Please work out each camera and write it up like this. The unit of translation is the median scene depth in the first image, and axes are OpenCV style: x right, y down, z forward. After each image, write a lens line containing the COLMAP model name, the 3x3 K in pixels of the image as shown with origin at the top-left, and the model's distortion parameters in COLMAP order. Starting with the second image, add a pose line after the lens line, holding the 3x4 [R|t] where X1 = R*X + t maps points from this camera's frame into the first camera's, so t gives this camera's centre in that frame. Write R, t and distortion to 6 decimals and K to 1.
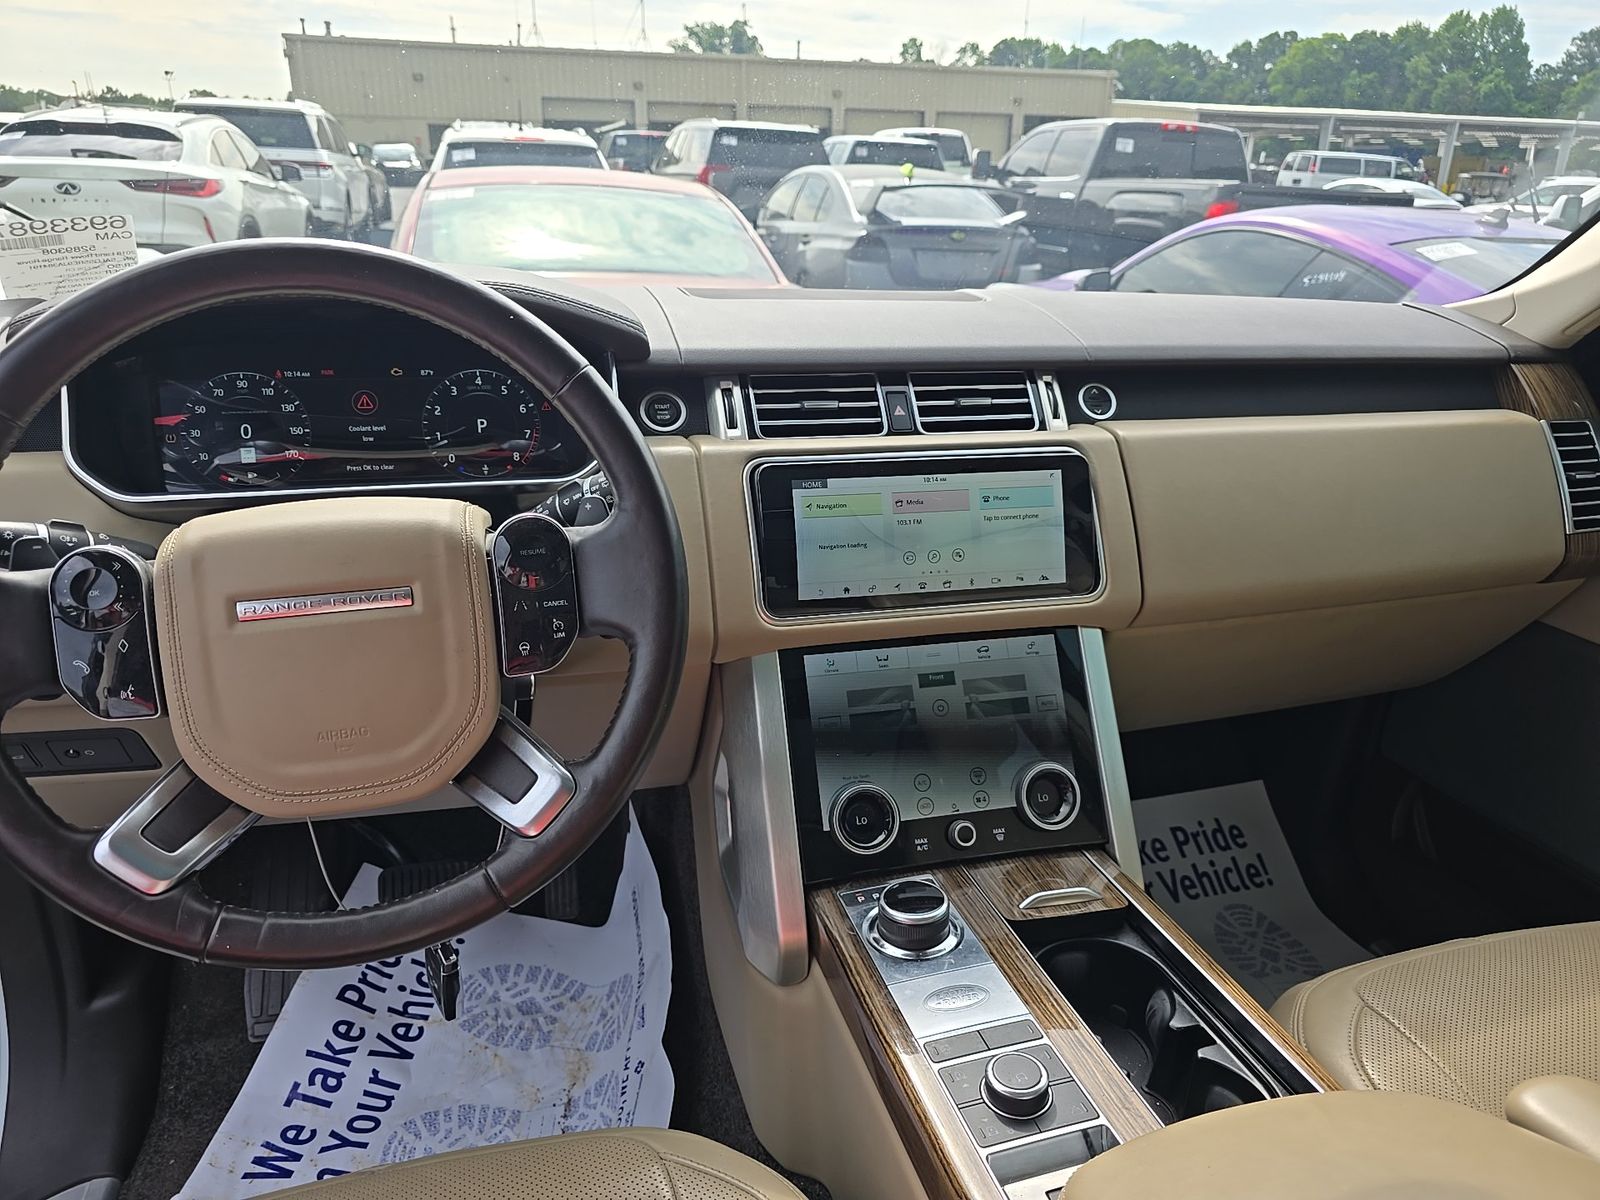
lens RADIAL K [[1094.2, 0, 796.3], [0, 1094.2, 614.5], [0, 0, 1]] dist [0.039703, -0.039207]
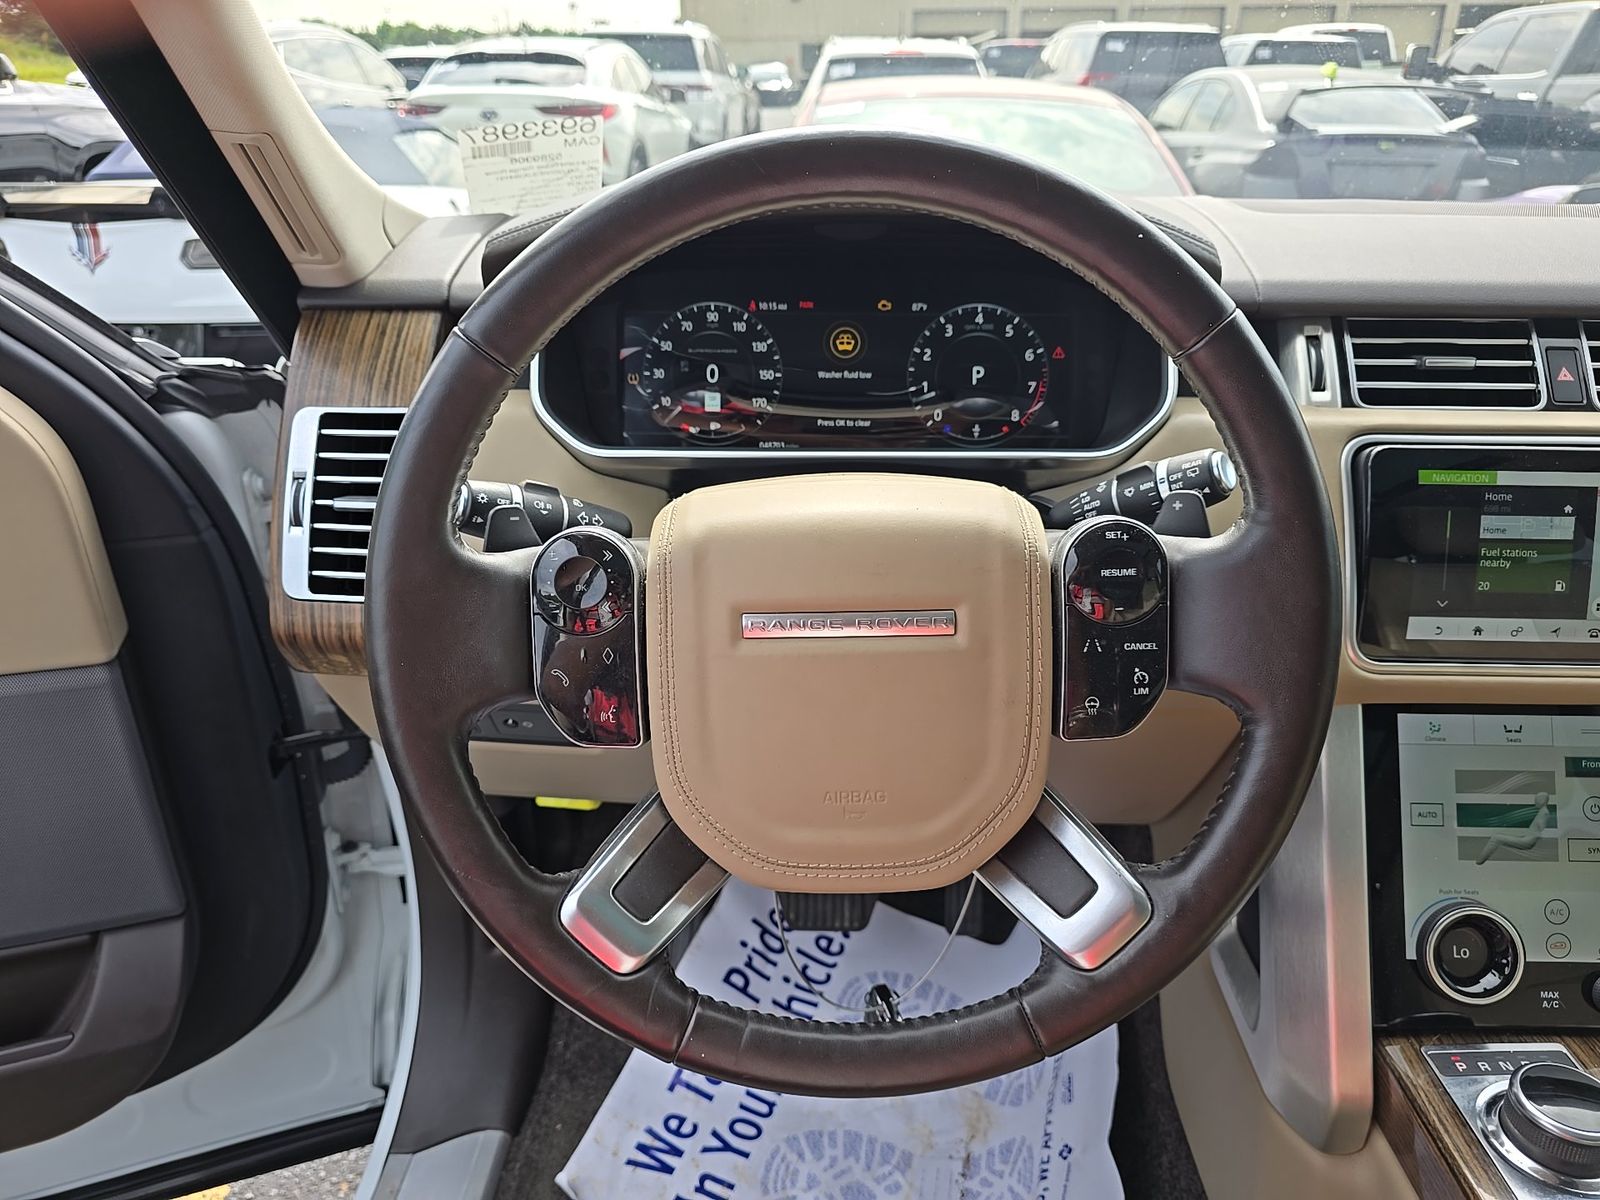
lens RADIAL K [[1094.2, 0, 796.3], [0, 1094.2, 614.5], [0, 0, 1]] dist [0.039703, -0.039207]
pose [[0.955741, 0.102429, -0.275804, -0.140214], [-0.084643, 0.993534, 0.075669, -0.038486], [0.281771, -0.048975, 0.958231, 0.149748]]
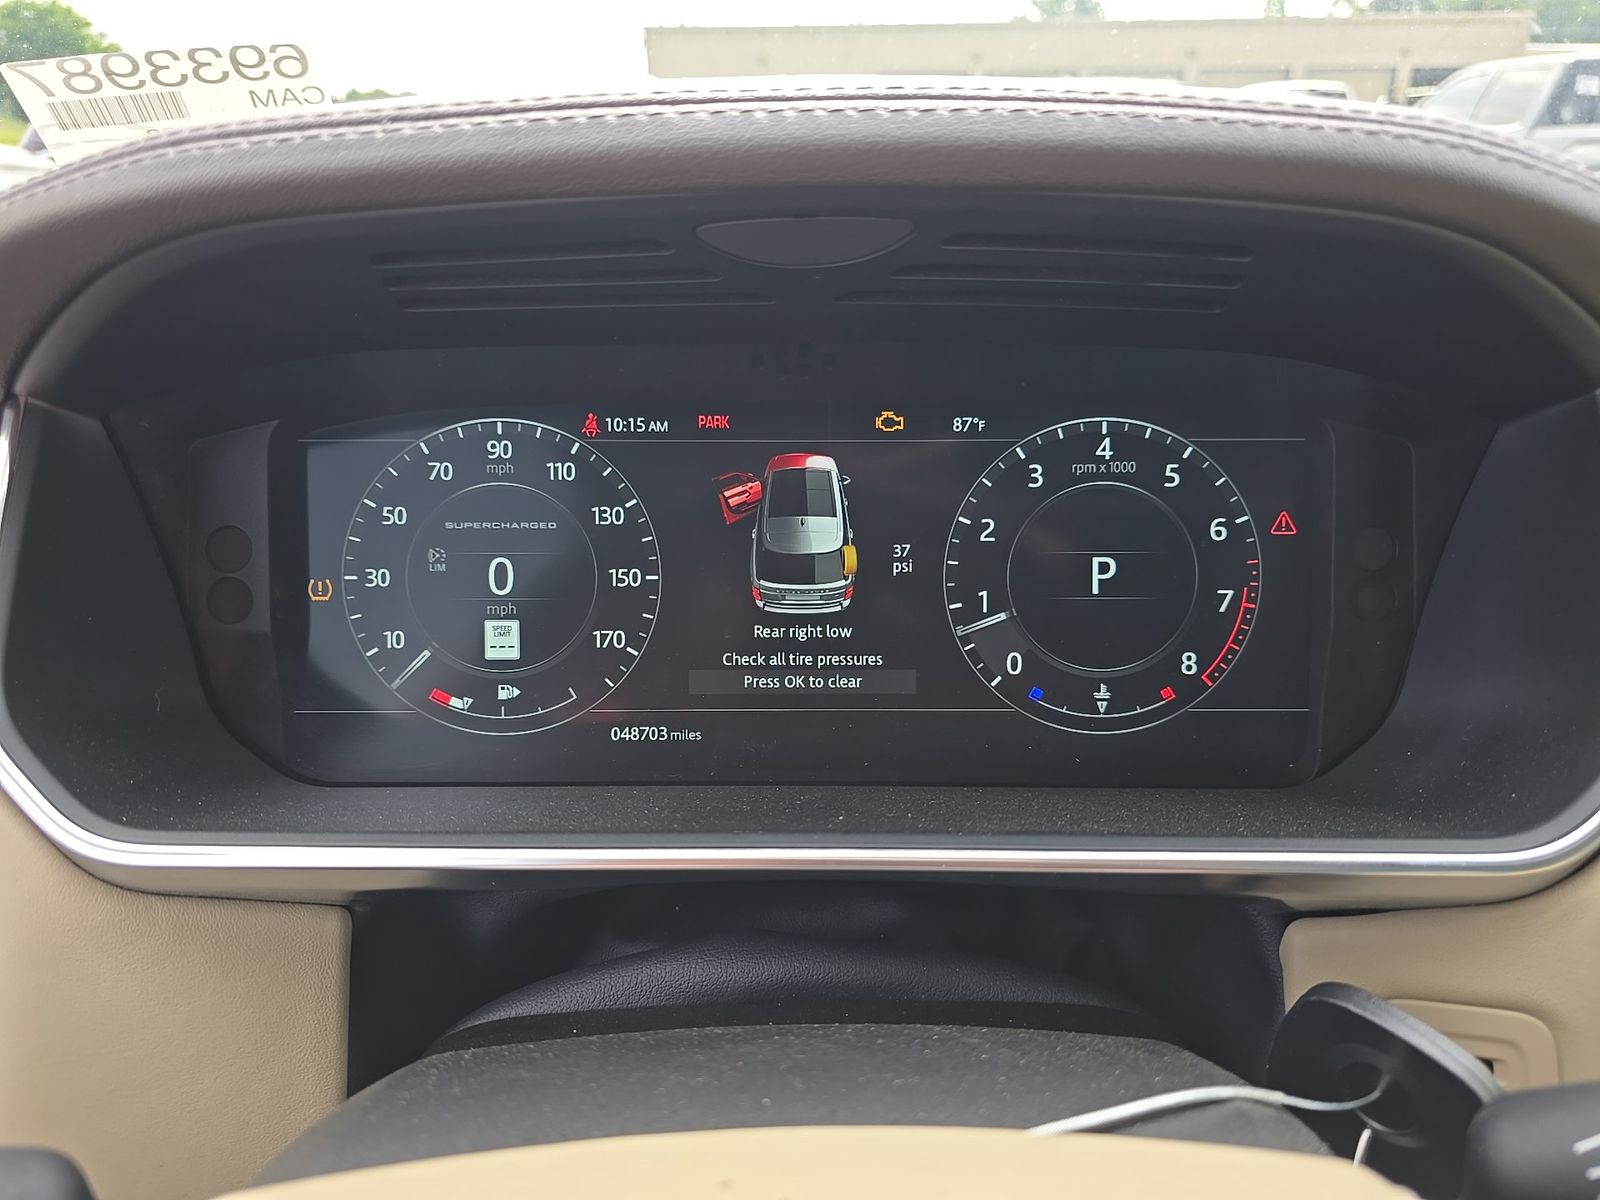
lens RADIAL K [[1124.7, 0, 800.0], [0, 1124.7, 600.0], [0, 0, 1]] dist [0.031134, -0.047920]
pose [[0.962640, 0.073602, -0.260591, -0.229659], [-0.072939, 0.997261, 0.012228, -0.129872], [0.260777, 0.007236, 0.965372, 0.501986]]
